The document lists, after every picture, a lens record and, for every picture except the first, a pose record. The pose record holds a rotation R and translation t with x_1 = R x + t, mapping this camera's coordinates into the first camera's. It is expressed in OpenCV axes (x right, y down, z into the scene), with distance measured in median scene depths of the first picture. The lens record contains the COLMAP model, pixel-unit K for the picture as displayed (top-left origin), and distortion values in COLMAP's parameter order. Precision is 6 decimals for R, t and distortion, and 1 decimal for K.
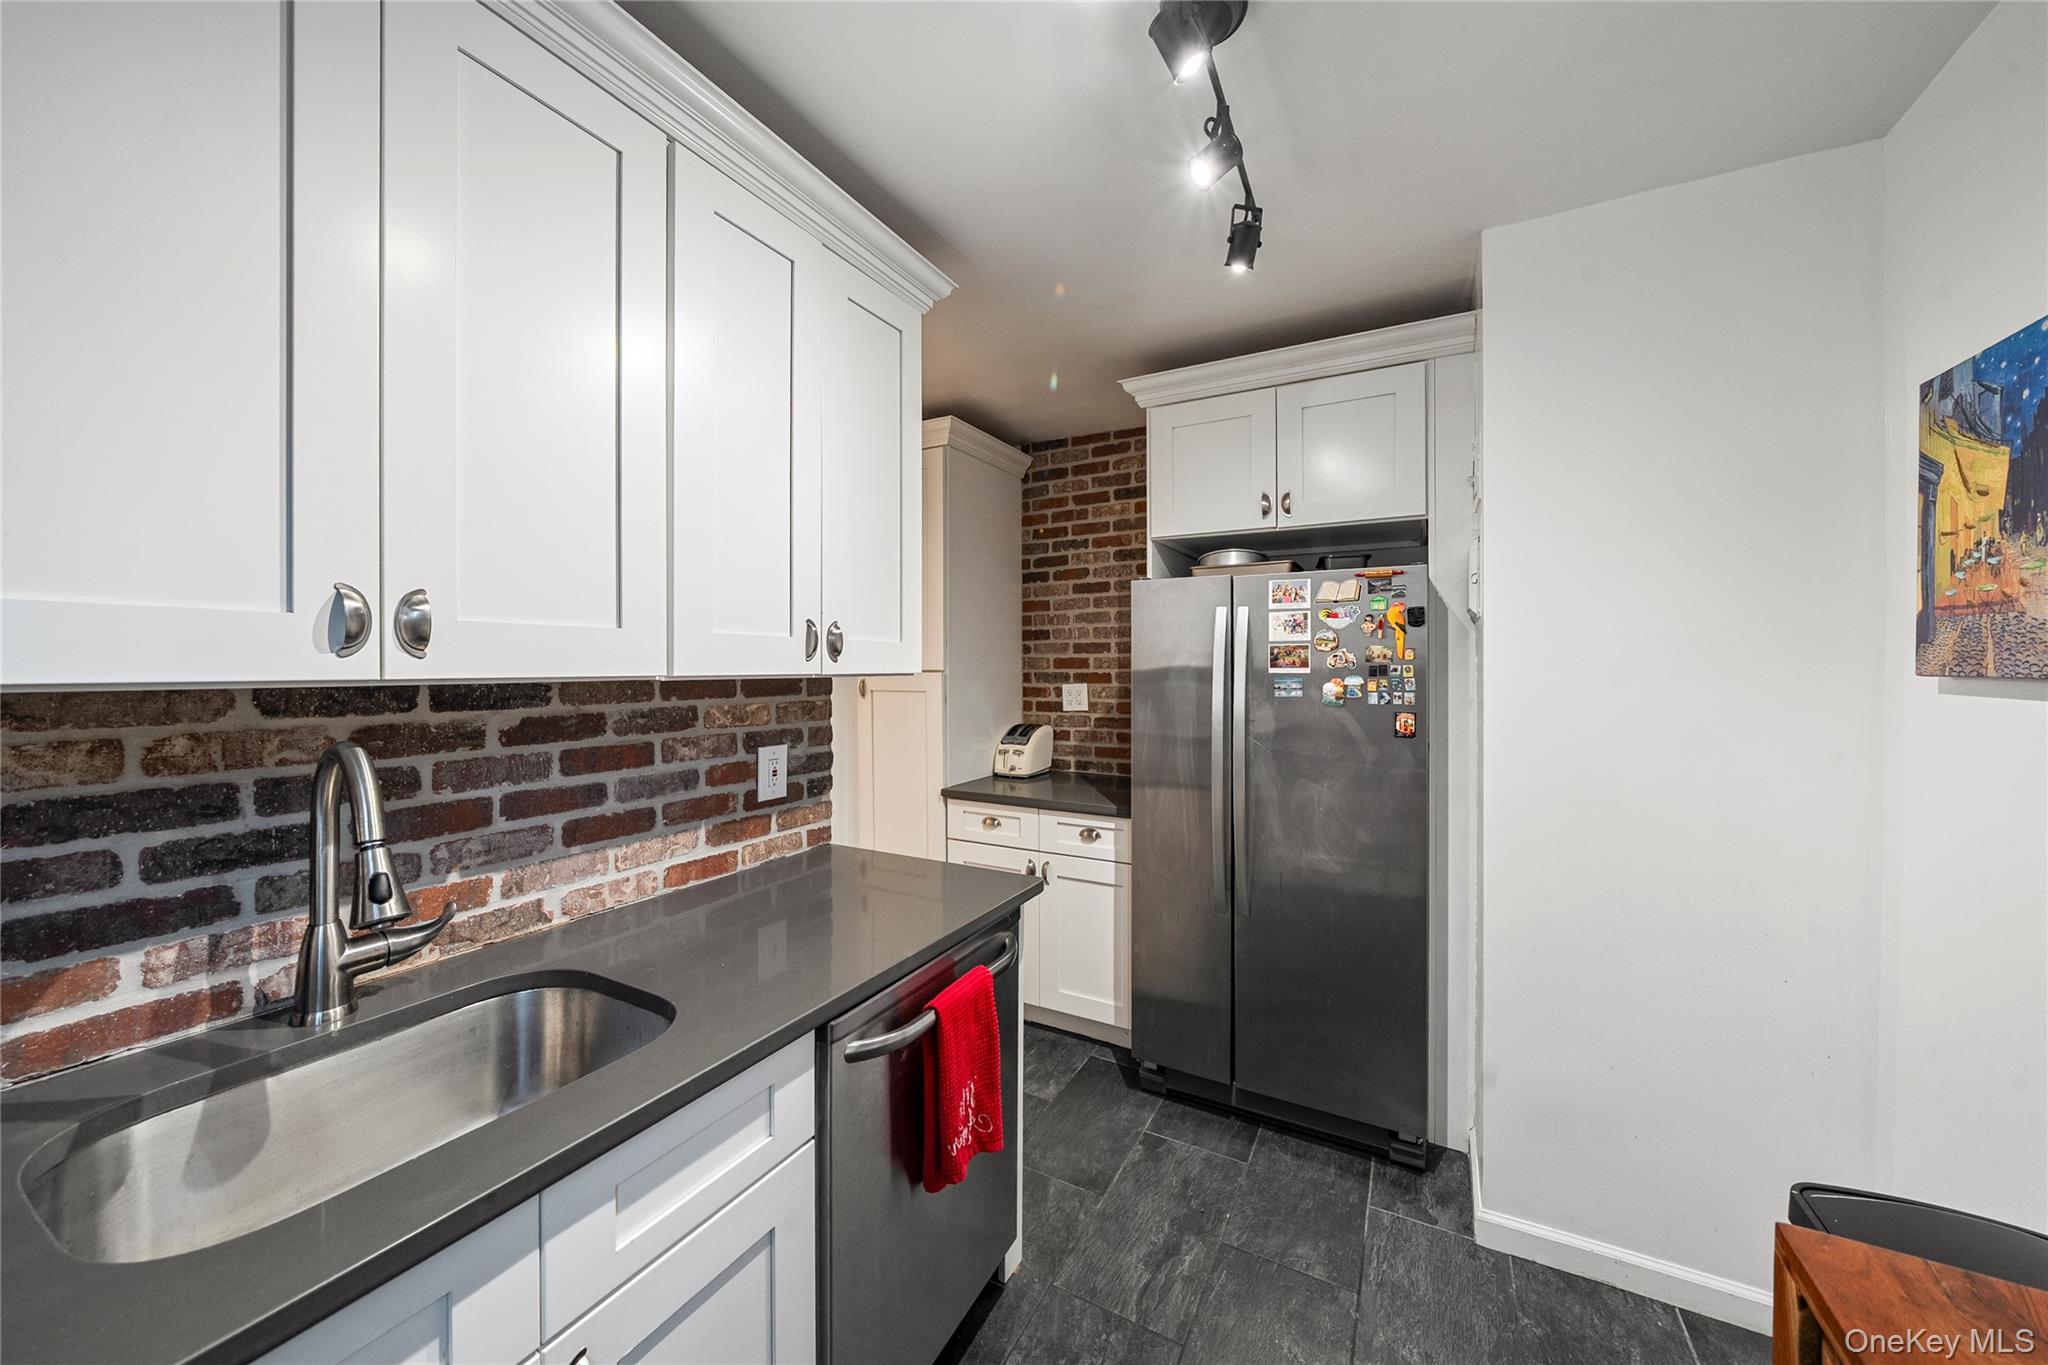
lens RADIAL K [[726.5, 0, 1019.8], [0, 726.5, 669.4], [0, 0, 1]] dist [-0.007244, 0.000100]
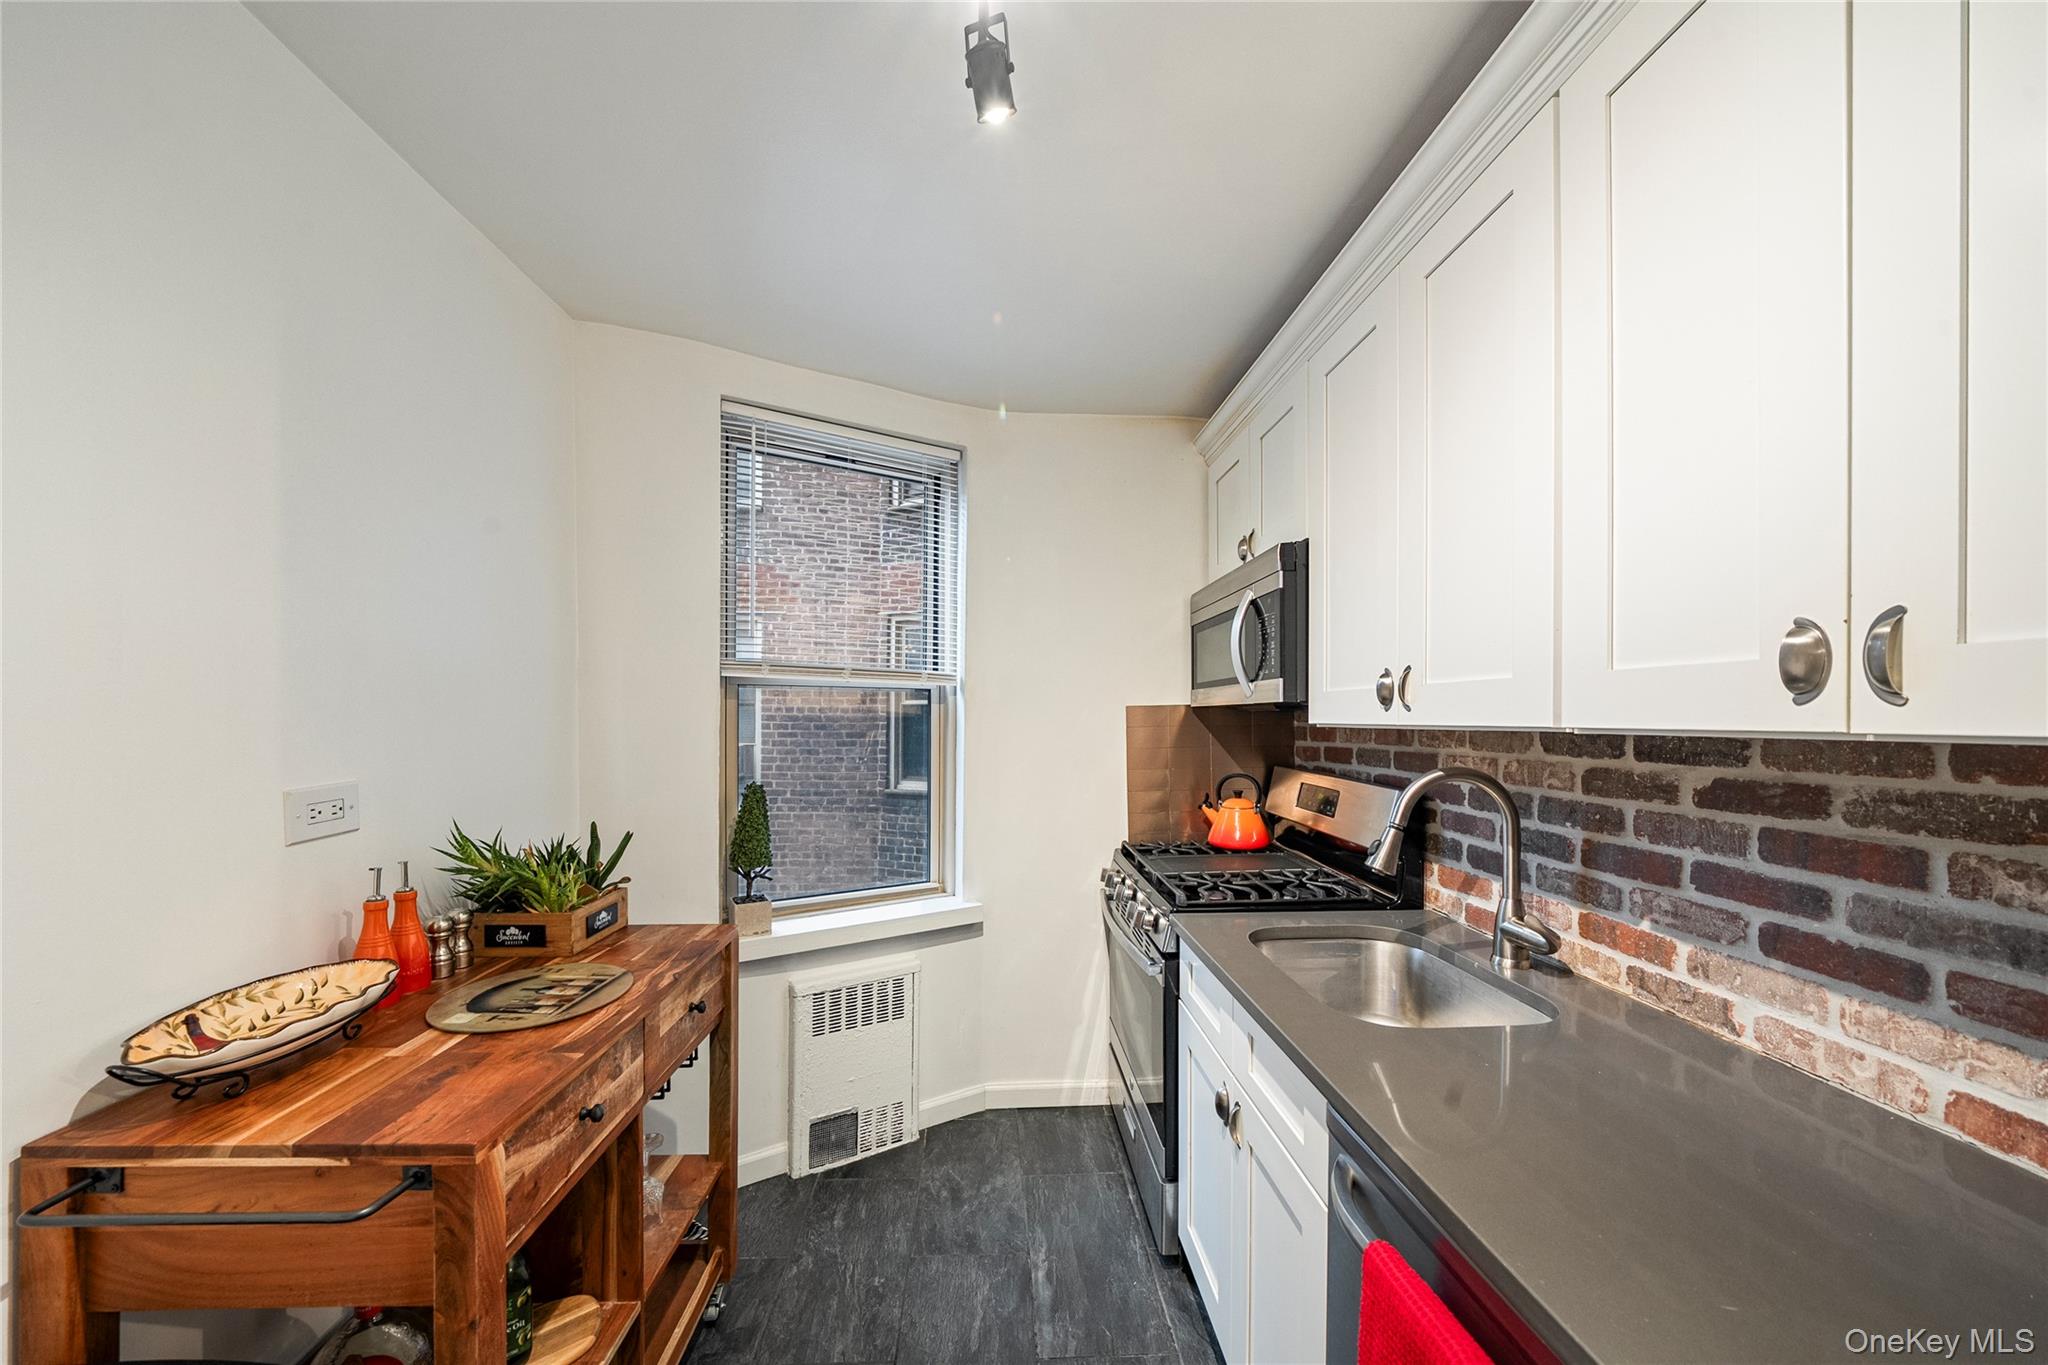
lens RADIAL K [[726.5, 0, 1009.6], [0, 726.5, 720.2], [0, 0, 1]] dist [-0.007244, 0.000100]
pose [[-0.861335, -0.000388, -0.508037, 0.457438], [-0.003550, 0.999980, 0.005256, -0.002670], [0.508025, 0.006330, -0.861319, 1.291007]]
